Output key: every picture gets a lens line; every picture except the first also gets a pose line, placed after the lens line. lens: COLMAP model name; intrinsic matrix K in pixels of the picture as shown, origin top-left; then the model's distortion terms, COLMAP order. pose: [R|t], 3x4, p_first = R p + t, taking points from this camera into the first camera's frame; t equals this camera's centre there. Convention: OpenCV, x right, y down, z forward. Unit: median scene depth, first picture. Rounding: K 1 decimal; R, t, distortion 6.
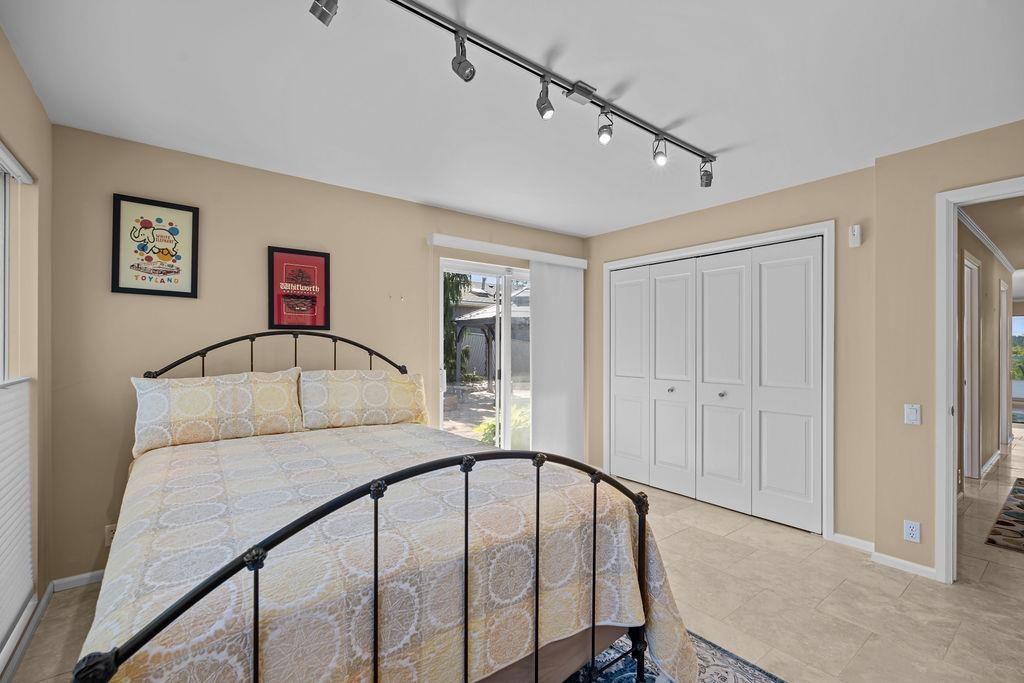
lens RADIAL K [[447.4, 0, 515.8], [0, 447.4, 348.9], [0, 0, 1]] dist [-0.006999, 0.001076]
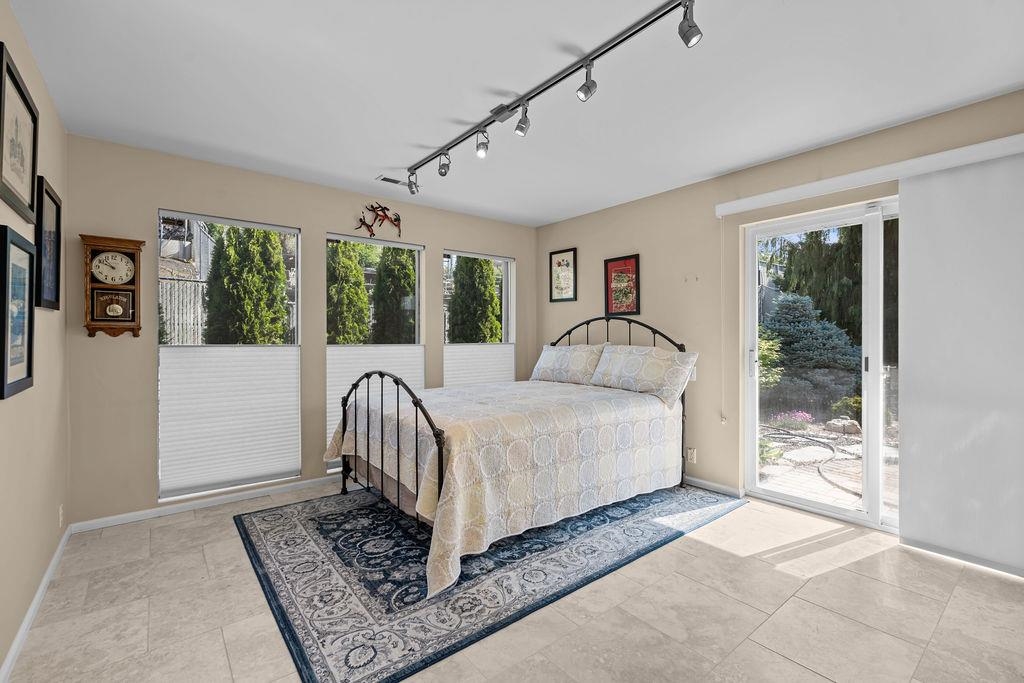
lens RADIAL K [[447.4, 0, 516.0], [0, 447.4, 334.9], [0, 0, 1]] dist [-0.006999, 0.001076]
pose [[0.023276, -0.007647, -0.999700, 1.006430], [-0.002590, 0.999967, -0.007709, 0.031870], [0.999726, 0.002769, 0.023256, 0.744919]]
